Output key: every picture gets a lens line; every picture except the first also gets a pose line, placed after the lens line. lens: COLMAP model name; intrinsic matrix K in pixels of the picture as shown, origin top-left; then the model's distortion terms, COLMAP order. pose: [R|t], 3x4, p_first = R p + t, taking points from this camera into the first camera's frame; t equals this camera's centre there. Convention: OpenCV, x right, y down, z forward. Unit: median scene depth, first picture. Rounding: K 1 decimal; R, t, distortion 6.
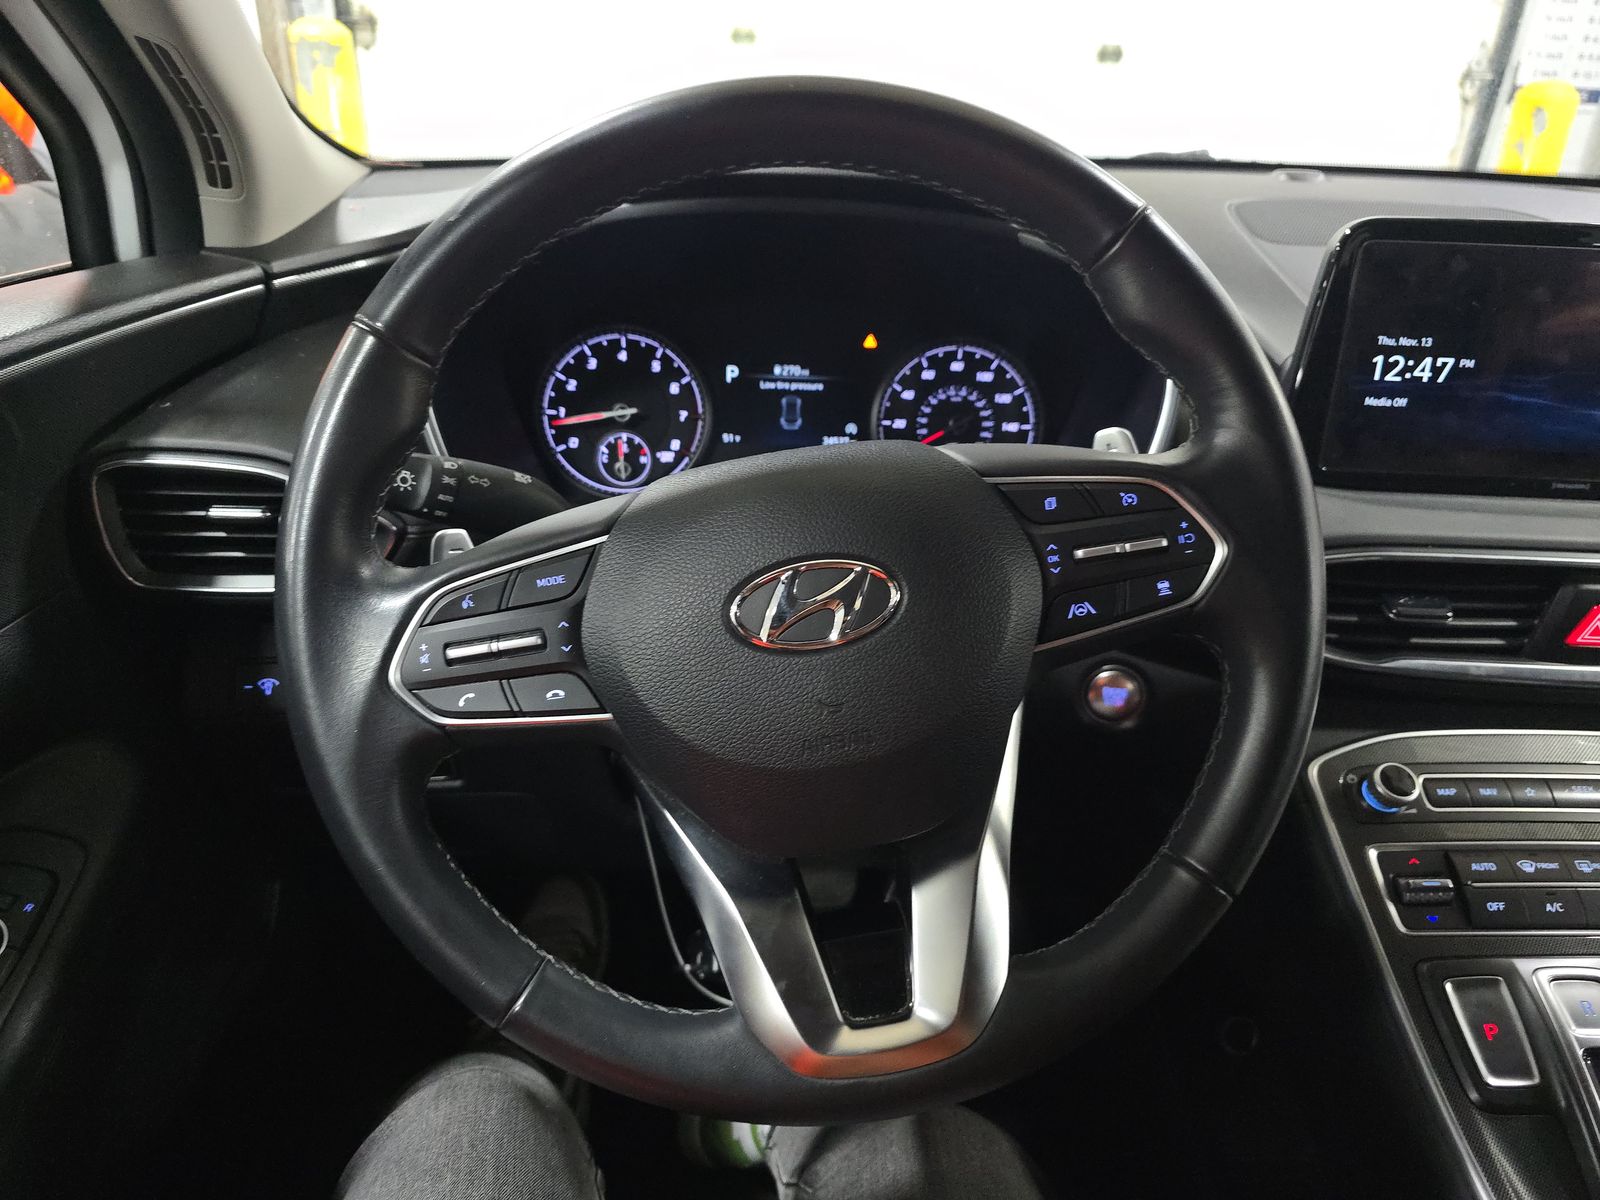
lens RADIAL K [[1052.5, 0, 805.9], [0, 1052.5, 605.9], [0, 0, 1]] dist [0.024548, -0.037071]
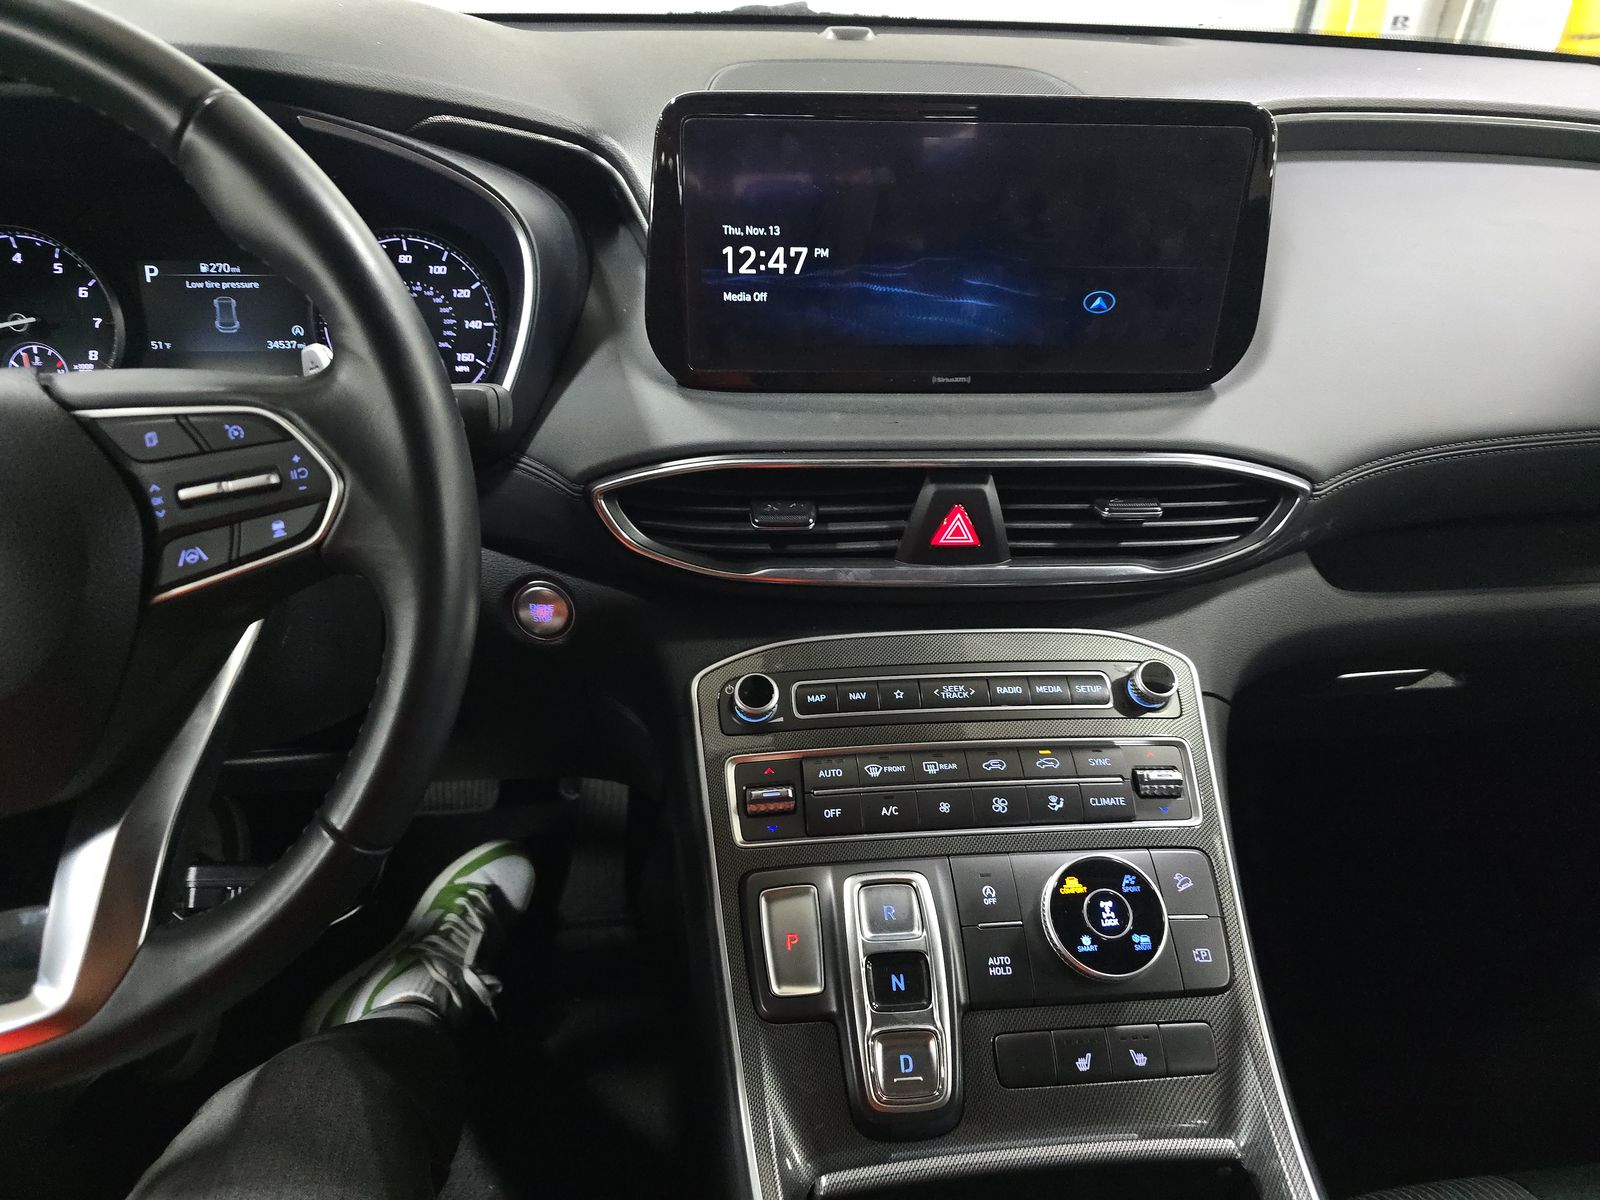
lens RADIAL K [[1052.5, 0, 786.2], [0, 1052.5, 609.9], [0, 0, 1]] dist [0.024548, -0.037071]
pose [[0.995985, -0.049779, 0.074400, 0.397129], [0.040341, 0.991539, 0.123380, -0.023908], [-0.079912, -0.119883, 0.989567, 0.024397]]
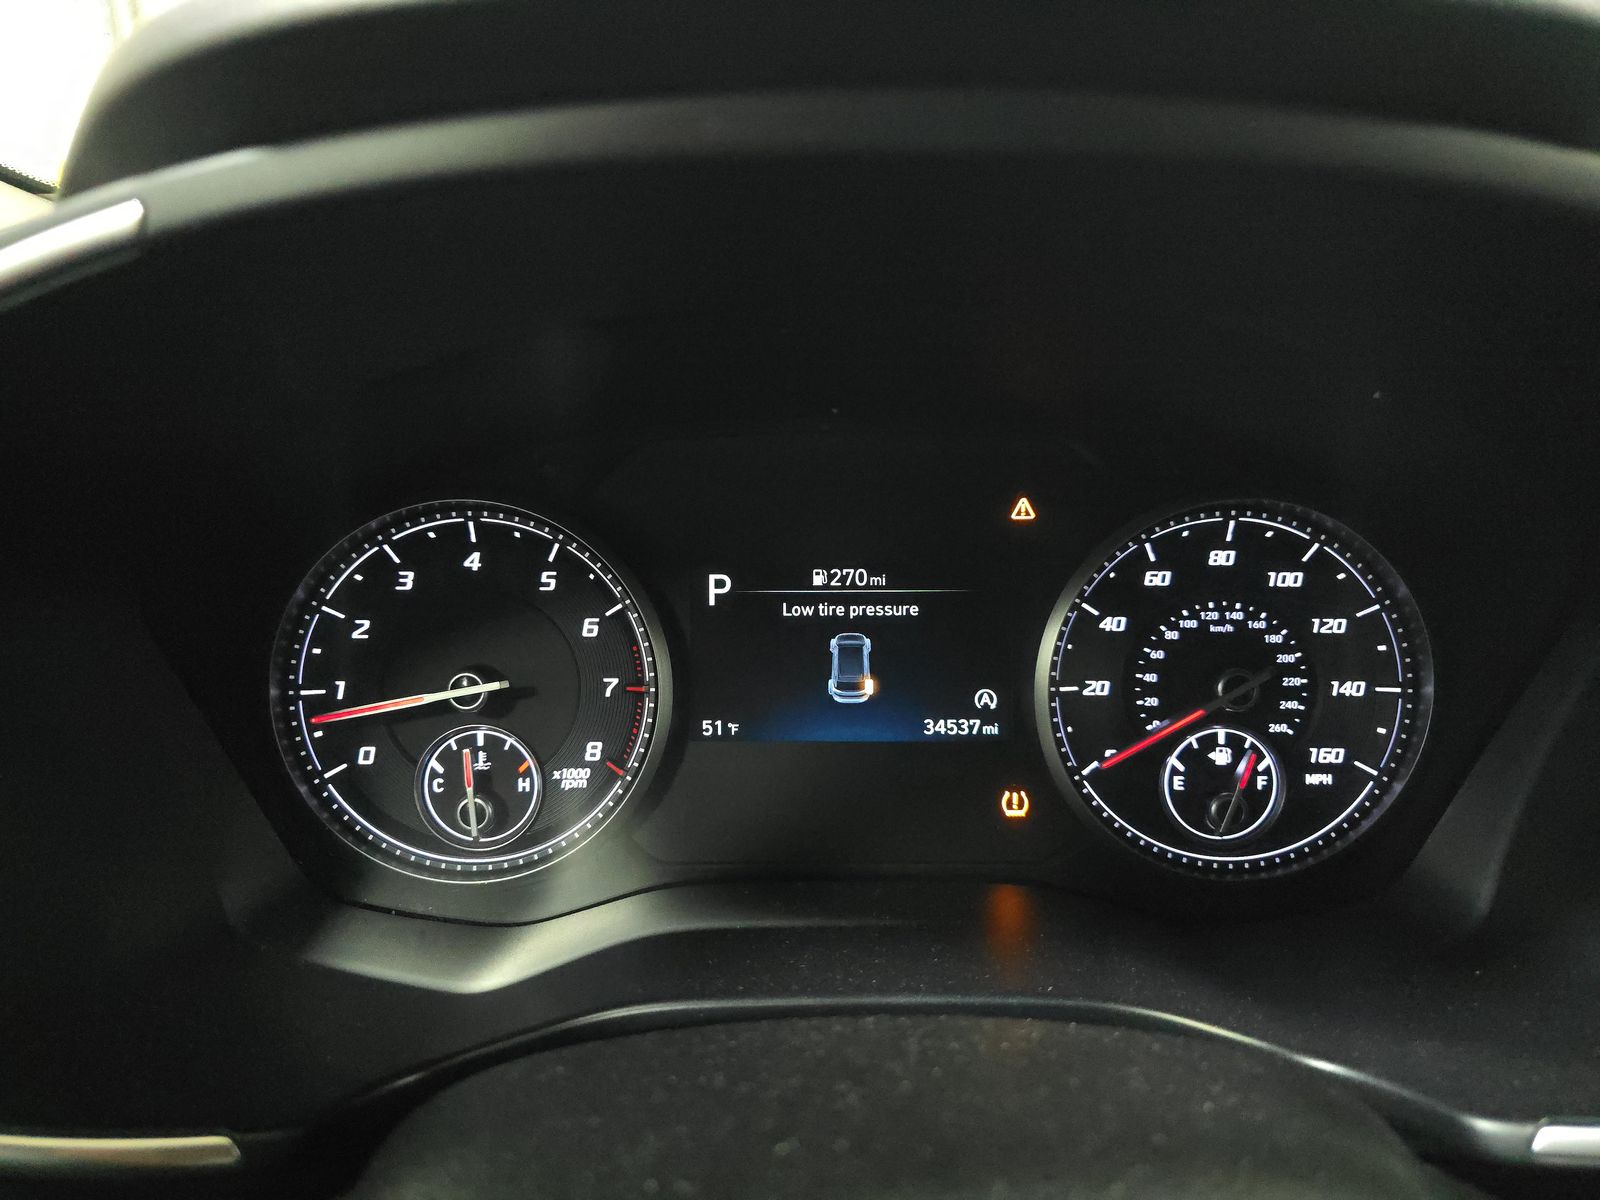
lens RADIAL K [[1052.5, 0, 802.7], [0, 1052.5, 586.2], [0, 0, 1]] dist [0.024548, -0.037071]
pose [[0.998830, -0.028353, -0.039182, -0.016297], [0.024583, 0.995311, -0.093554, -0.180836], [0.041651, 0.092481, 0.994843, 0.559777]]
